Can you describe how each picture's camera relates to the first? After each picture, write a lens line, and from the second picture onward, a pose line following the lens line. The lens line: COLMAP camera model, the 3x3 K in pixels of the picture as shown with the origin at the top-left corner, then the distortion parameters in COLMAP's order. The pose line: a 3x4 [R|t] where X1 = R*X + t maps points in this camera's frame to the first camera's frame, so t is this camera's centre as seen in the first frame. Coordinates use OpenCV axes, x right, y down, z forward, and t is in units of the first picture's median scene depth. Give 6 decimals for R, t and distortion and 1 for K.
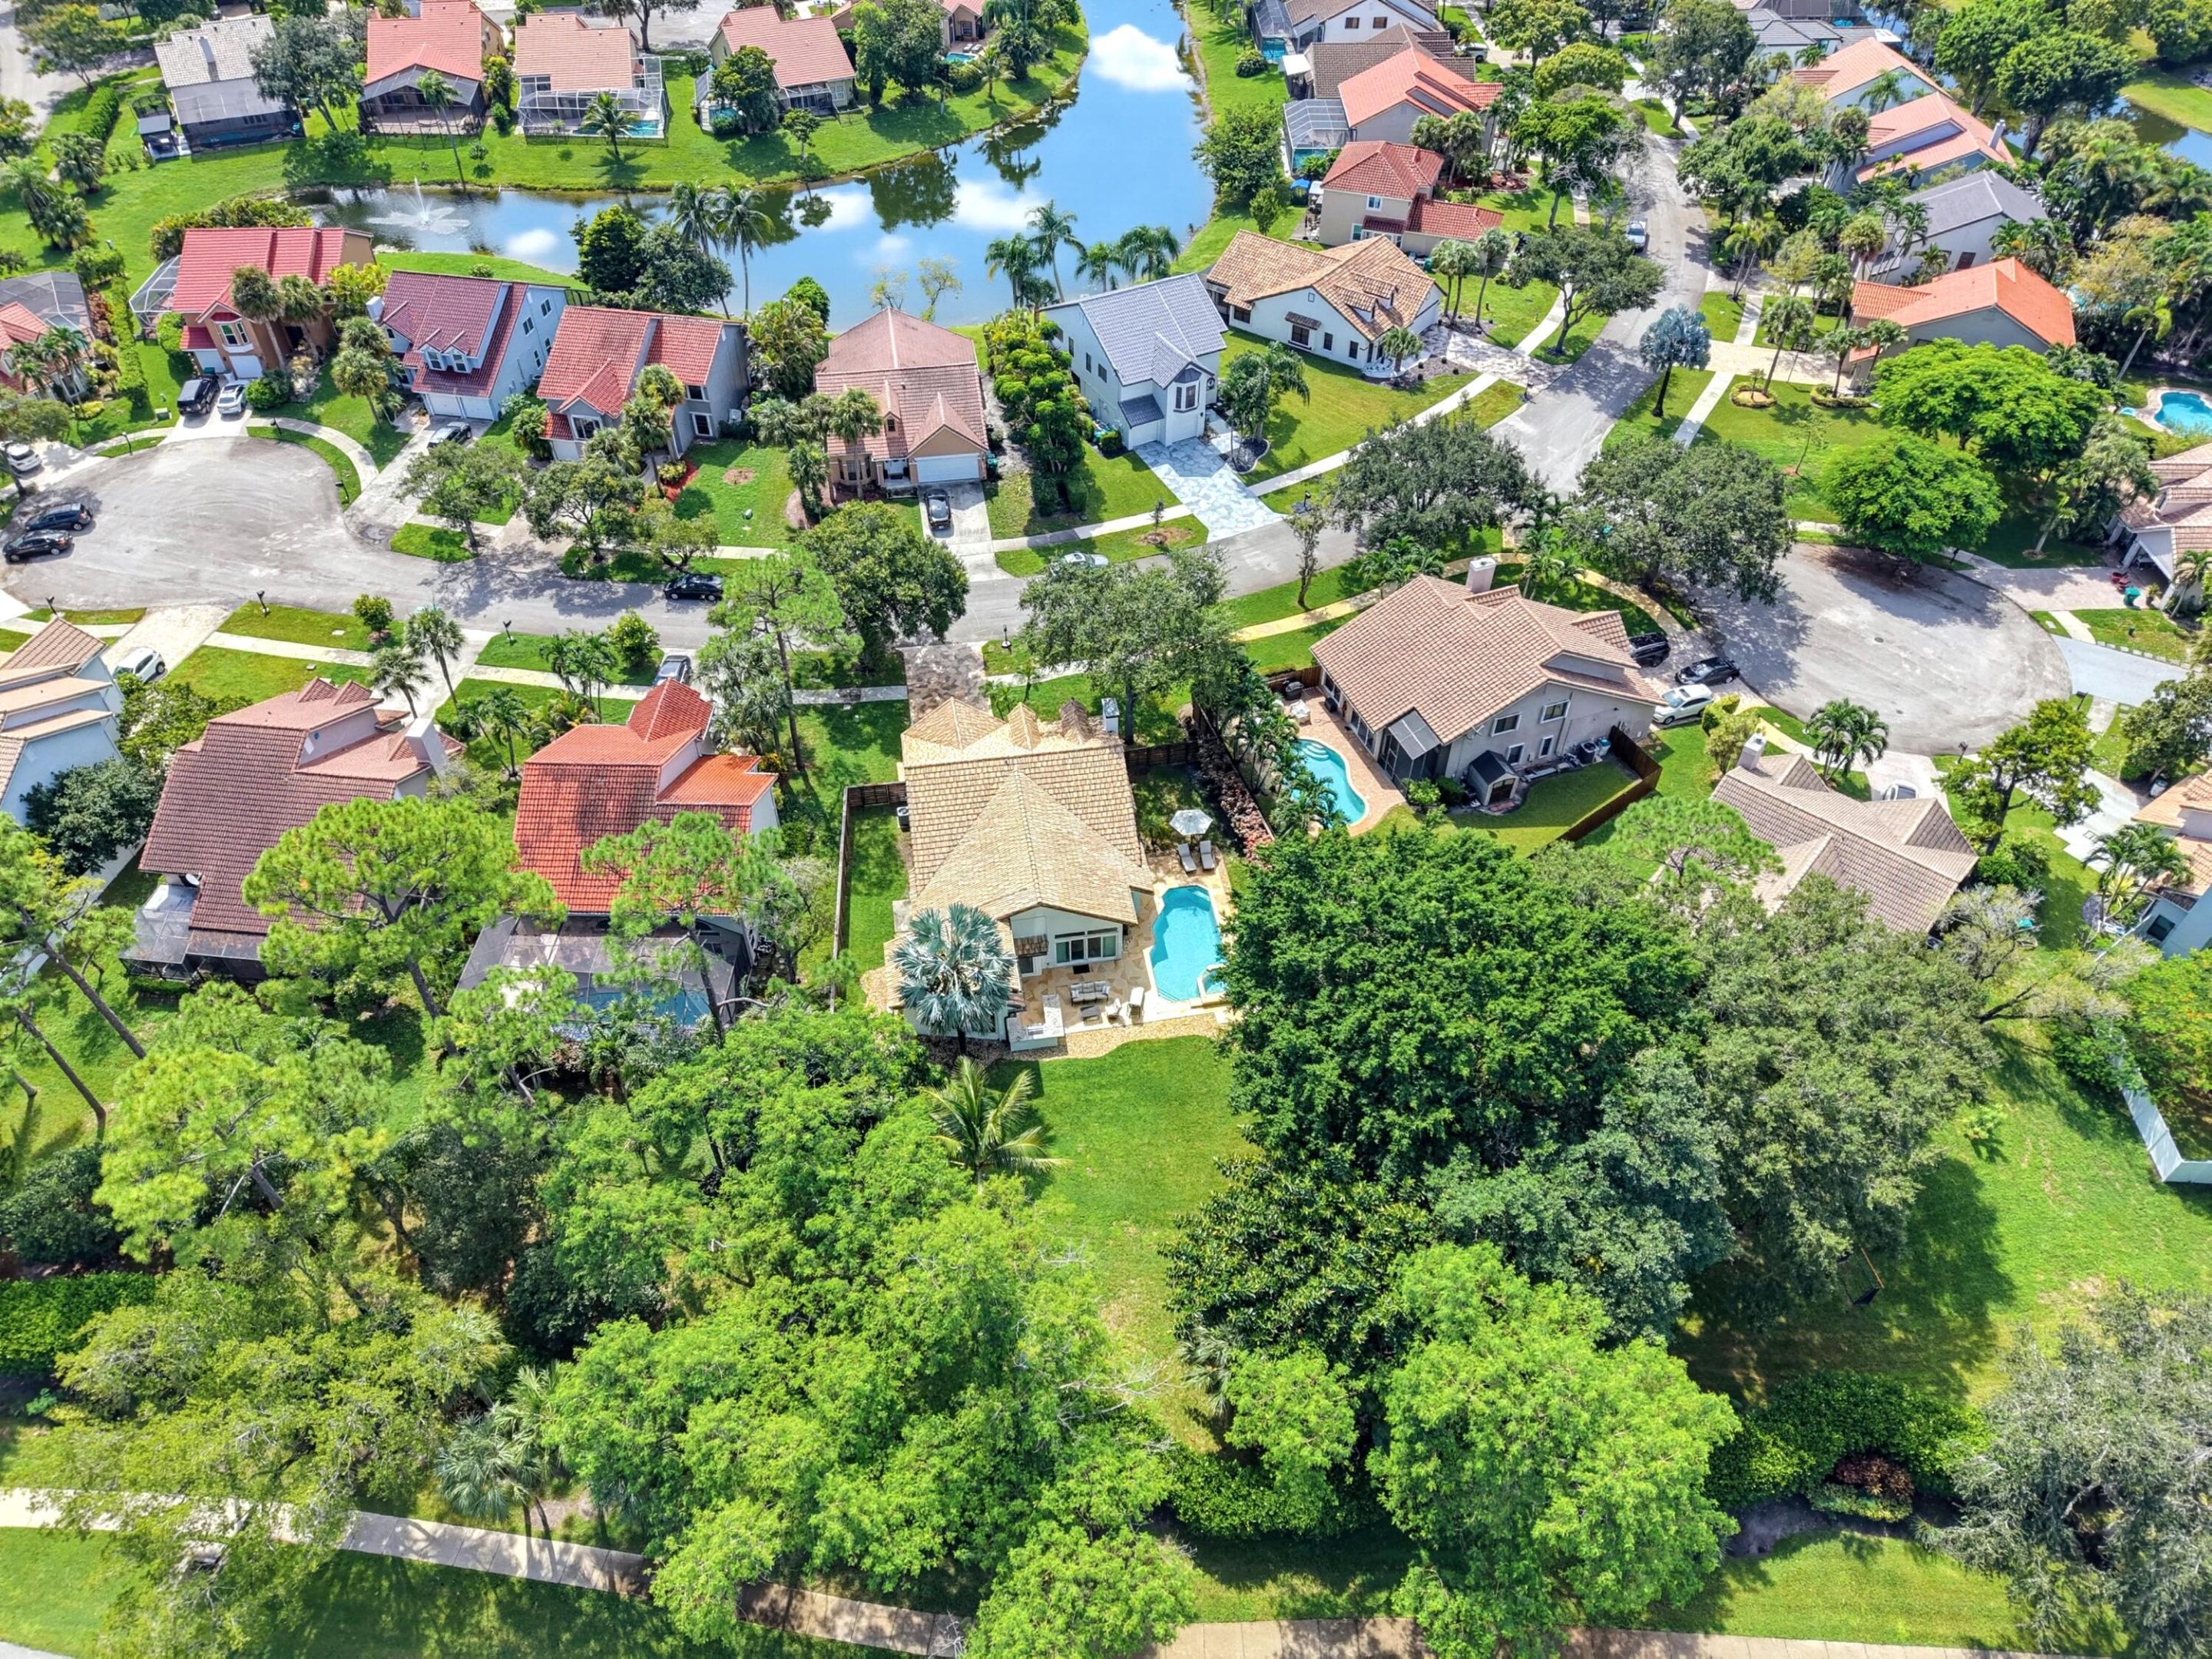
lens RADIAL K [[1608.7, 0, 1106.0], [0, 1608.7, 829.5], [0, 0, 1]] dist [0.039708, -0.072692]
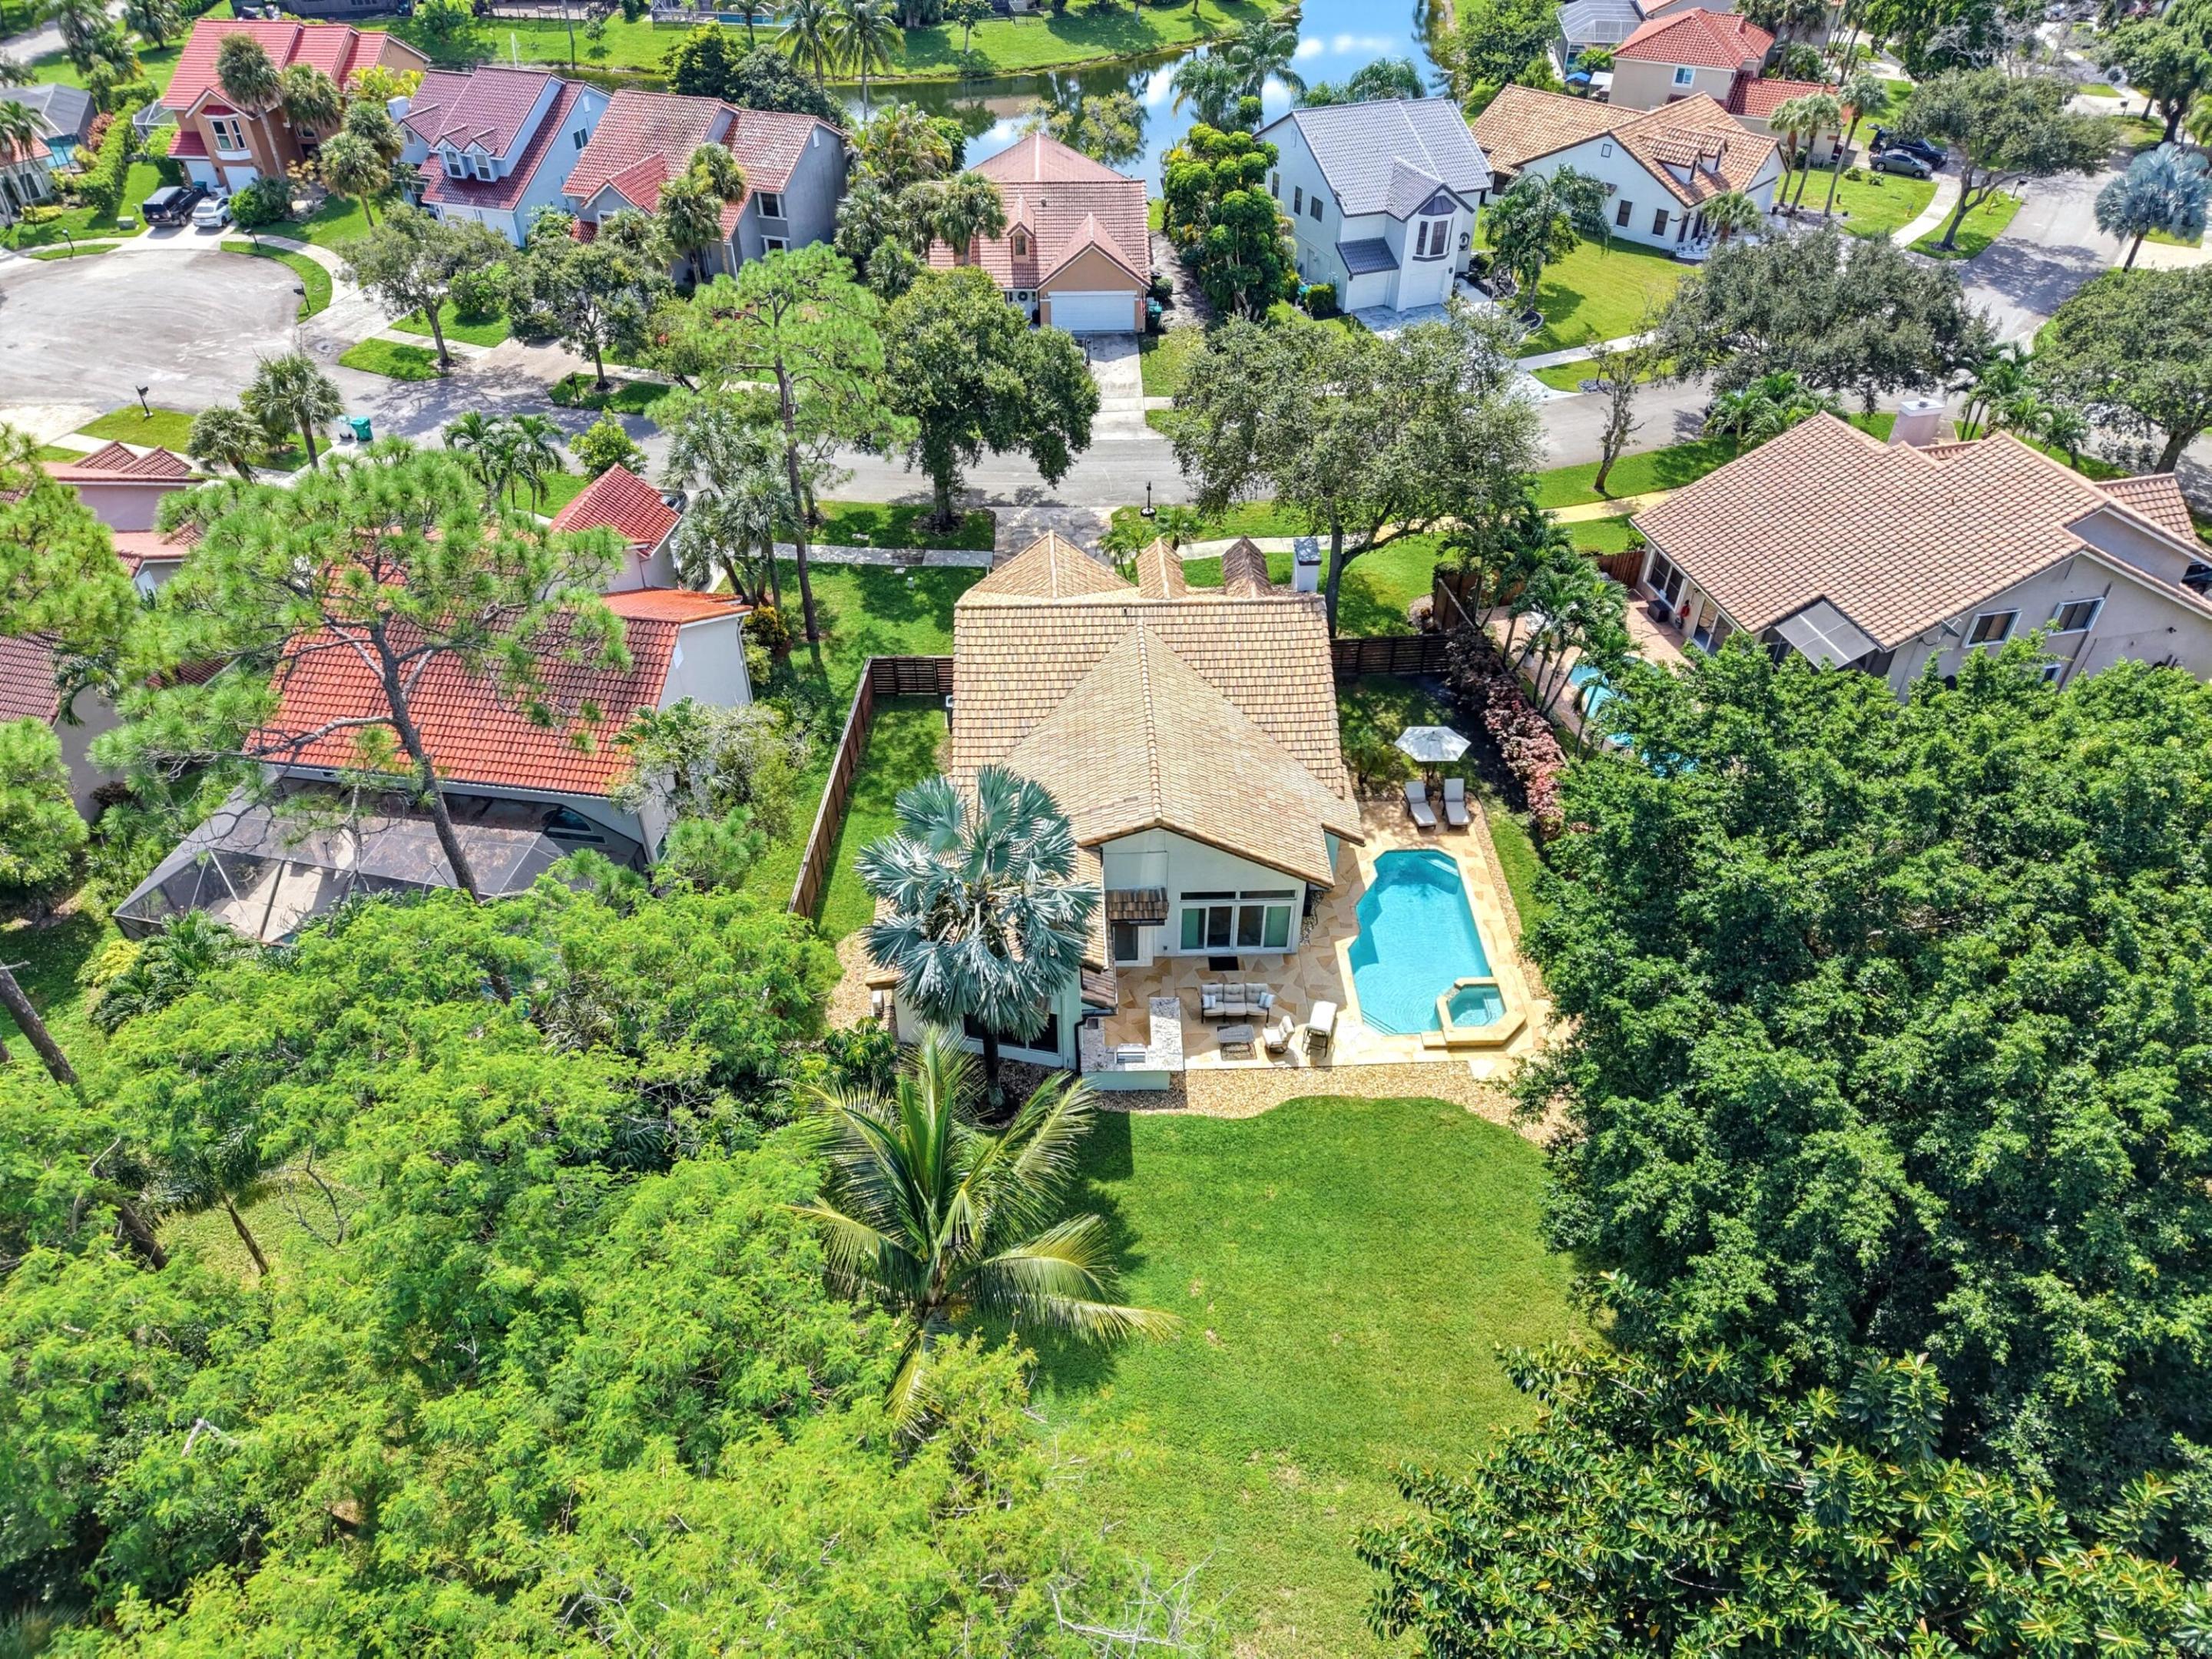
lens RADIAL K [[1573.3, 0, 1106.0], [0, 1573.3, 829.5], [0, 0, 1]] dist [-0.005320, -0.003186]
pose [[0.991938, 0.087200, -0.091955, -0.008802], [-0.095028, 0.991882, -0.084500, 0.082248], [0.083840, 0.092557, 0.992171, 0.411280]]
